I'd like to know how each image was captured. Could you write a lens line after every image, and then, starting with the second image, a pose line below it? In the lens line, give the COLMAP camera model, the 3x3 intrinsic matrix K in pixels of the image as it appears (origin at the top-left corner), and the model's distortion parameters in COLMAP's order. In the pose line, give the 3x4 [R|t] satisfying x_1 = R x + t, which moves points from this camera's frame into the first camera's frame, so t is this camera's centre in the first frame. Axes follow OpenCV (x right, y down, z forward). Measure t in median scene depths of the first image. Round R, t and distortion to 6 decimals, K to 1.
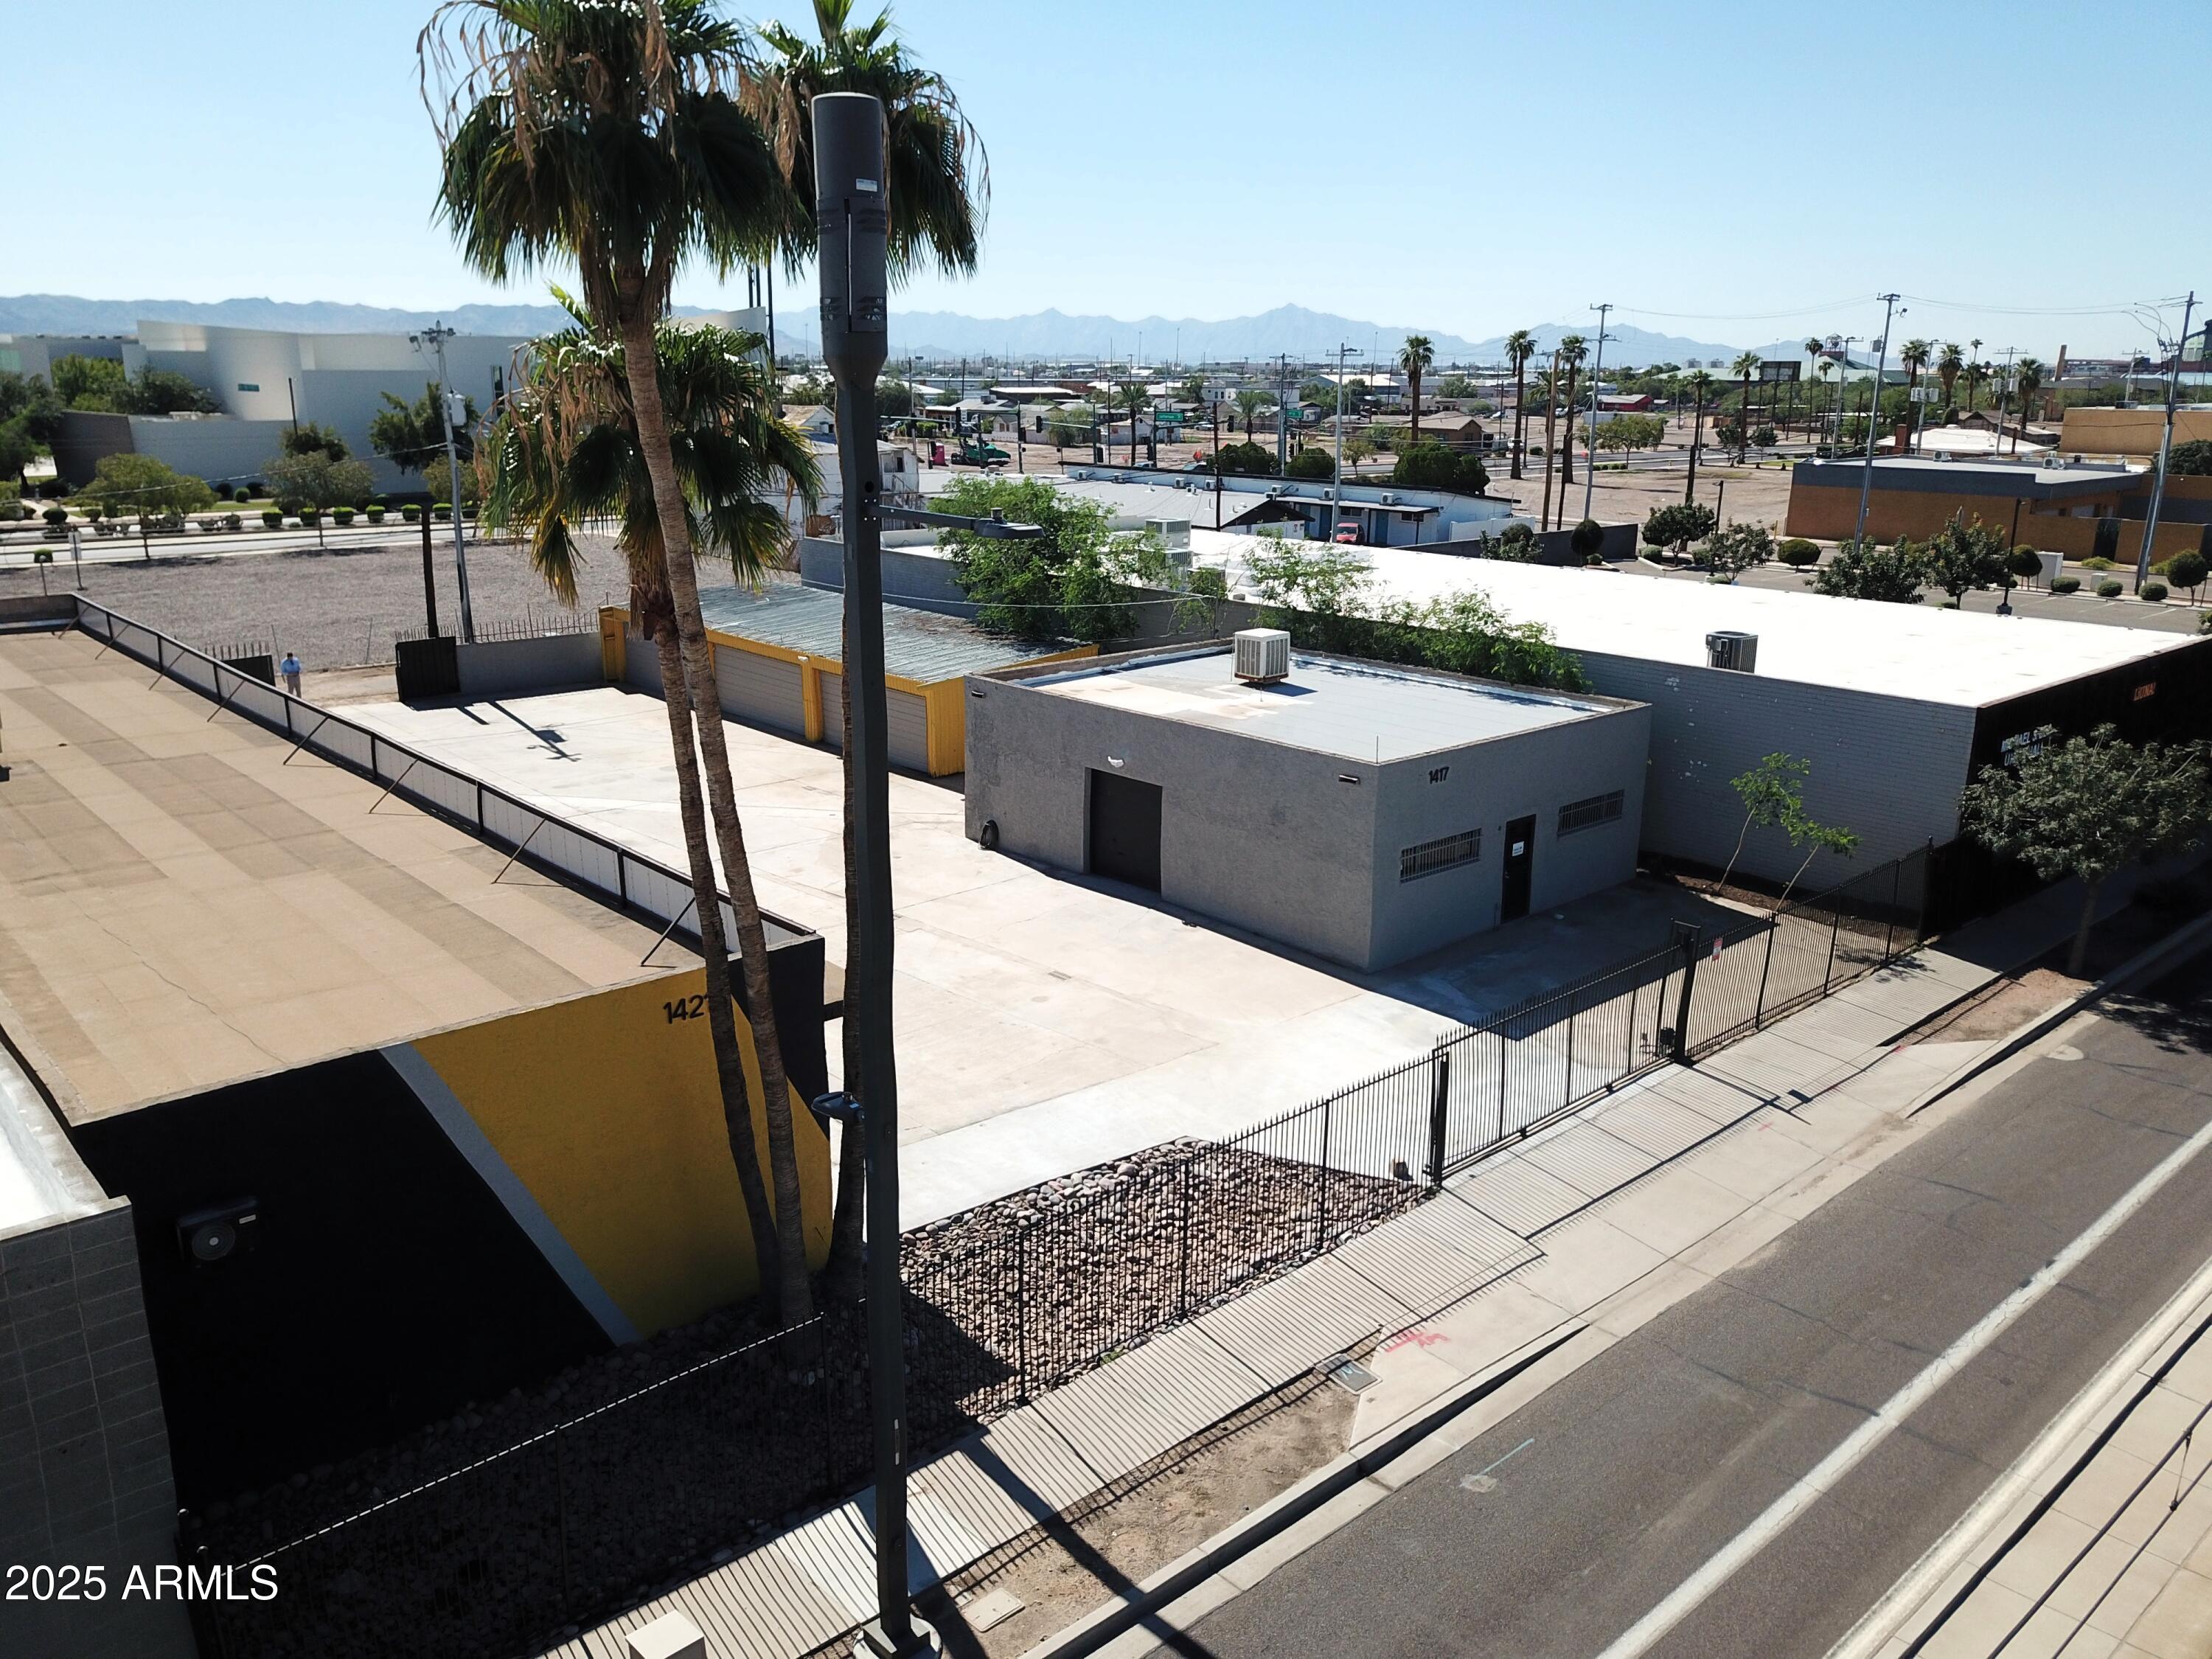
lens RADIAL K [[1662.7, 0, 1002.6], [0, 1662.7, 822.9], [0, 0, 1]] dist [0.003585, -0.005738]
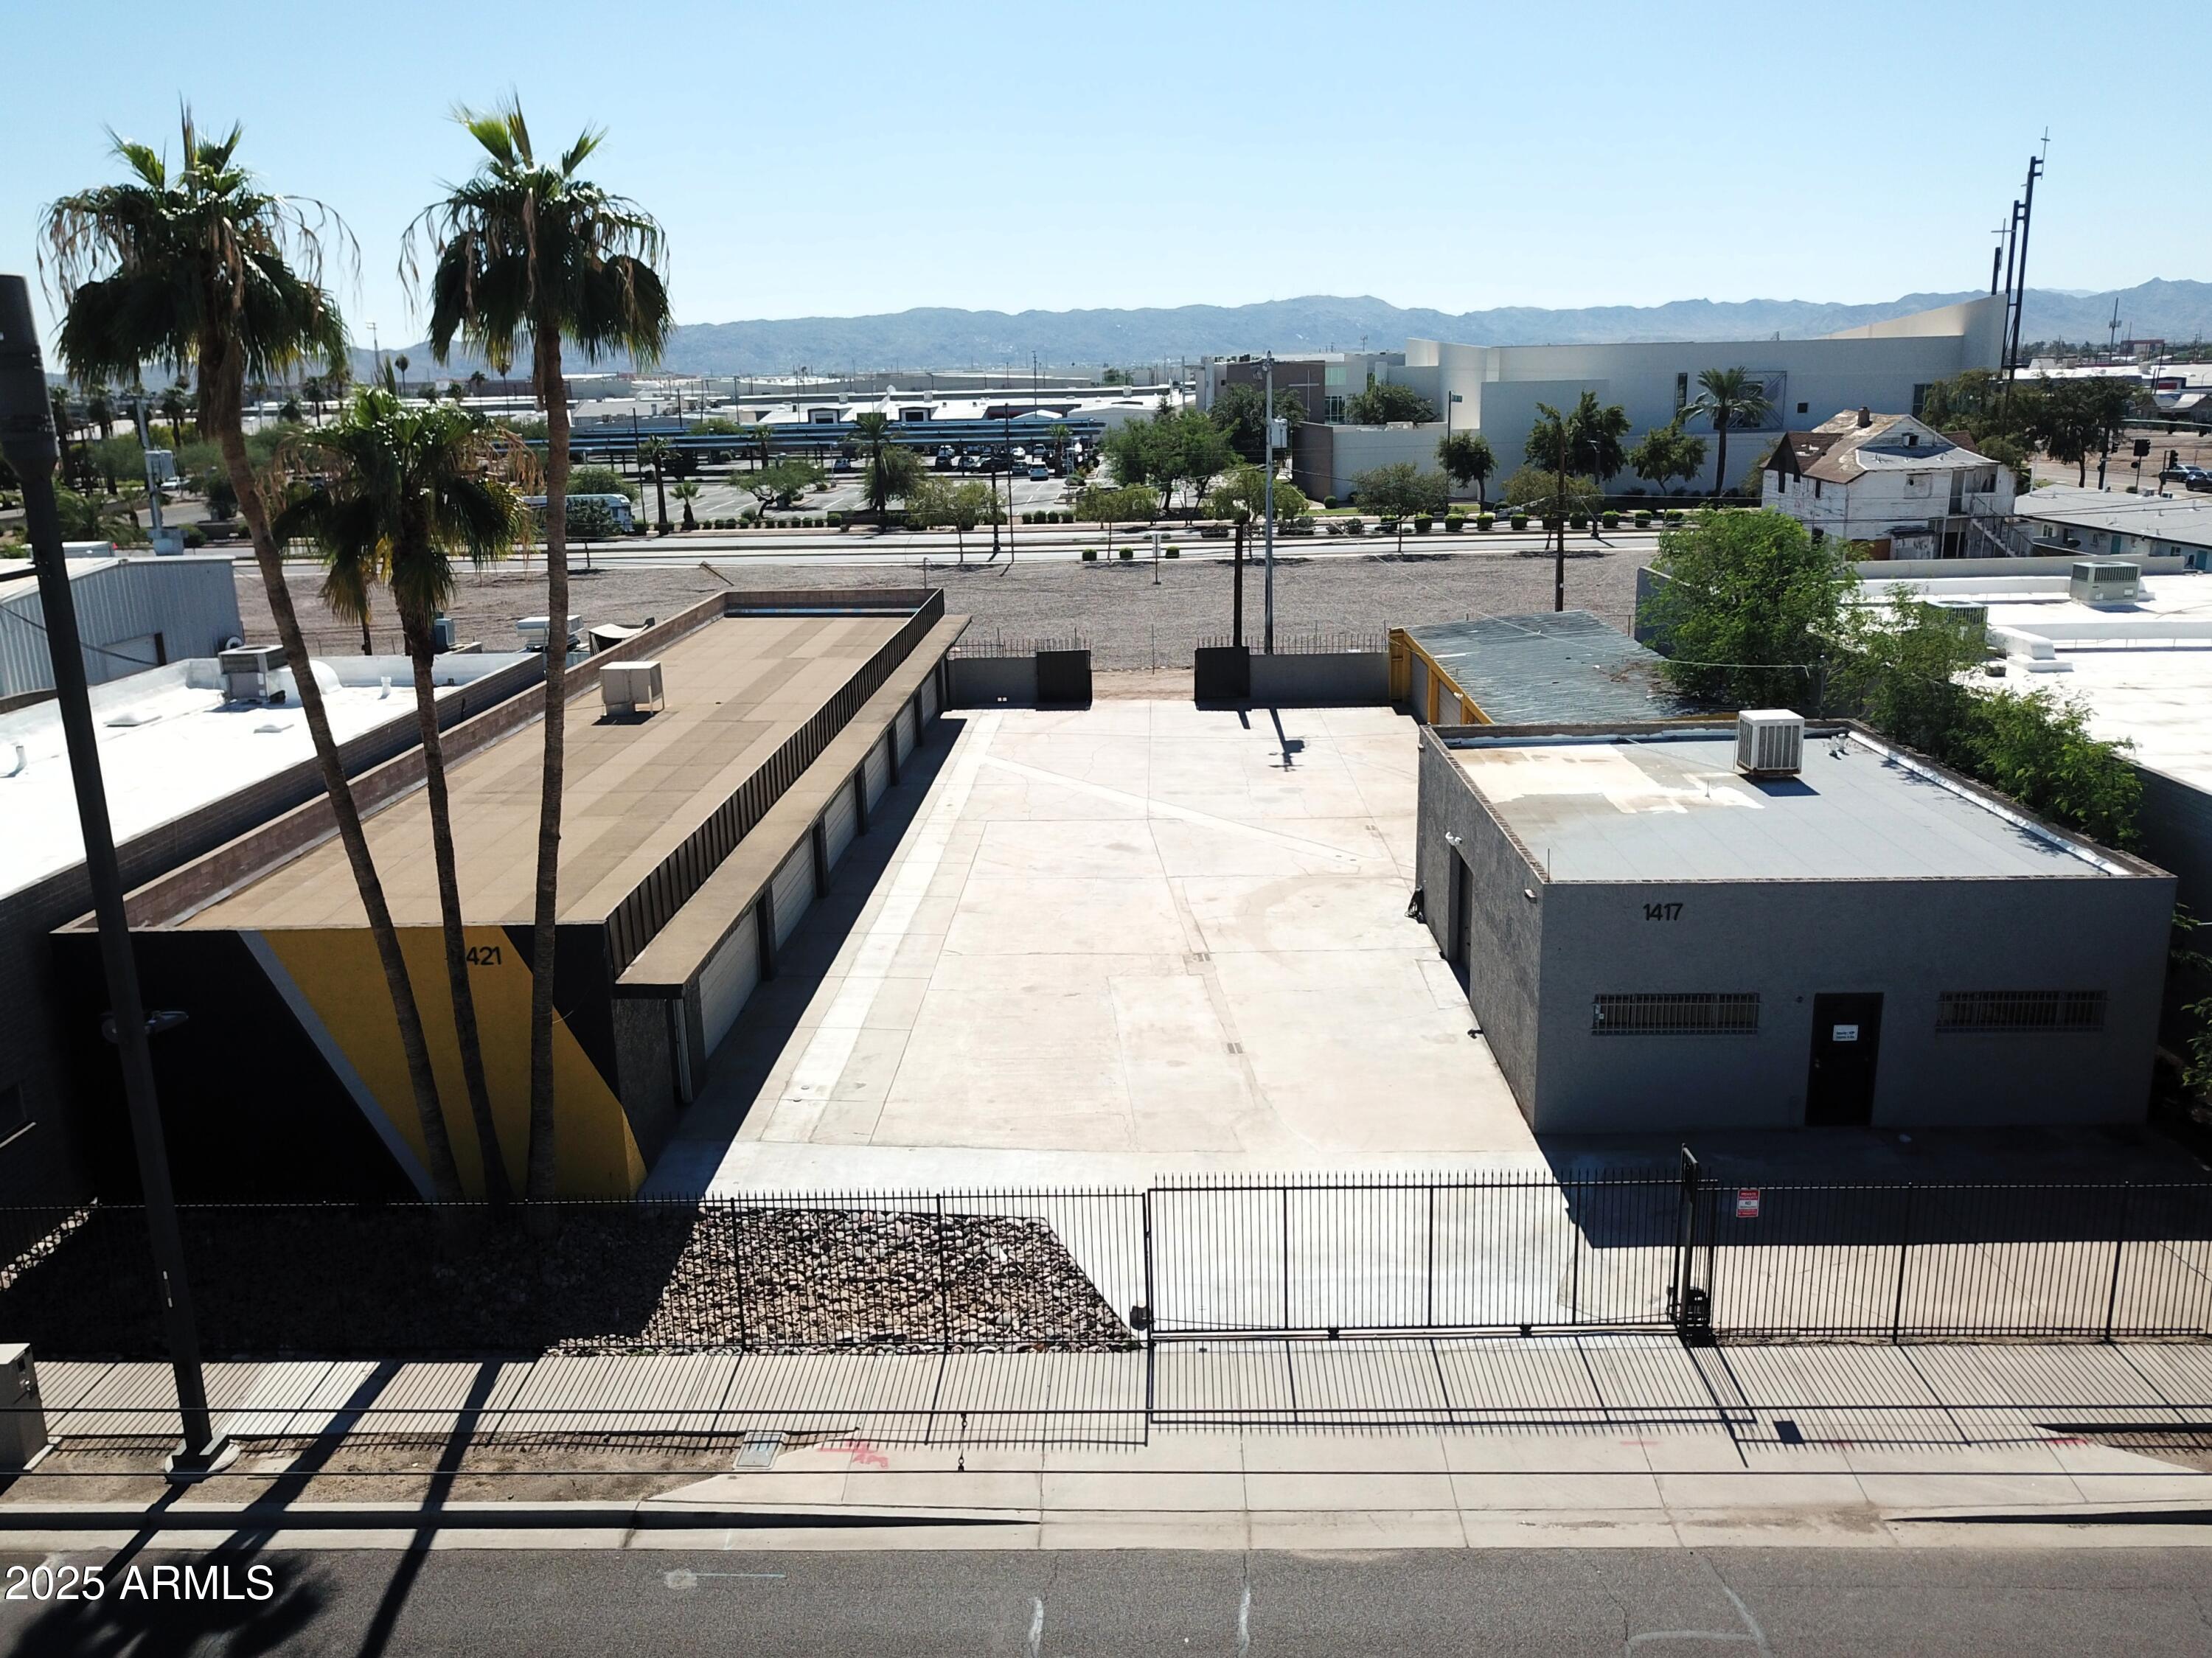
lens RADIAL K [[1703.7, 0, 1096.2], [0, 1703.7, 835.2], [0, 0, 1]] dist [-0.001128, 0.004035]
pose [[0.738882, 0.149004, -0.657154, 0.552045], [-0.147455, 0.987362, 0.058082, -0.067143], [0.657504, 0.053985, 0.751515, 0.200288]]
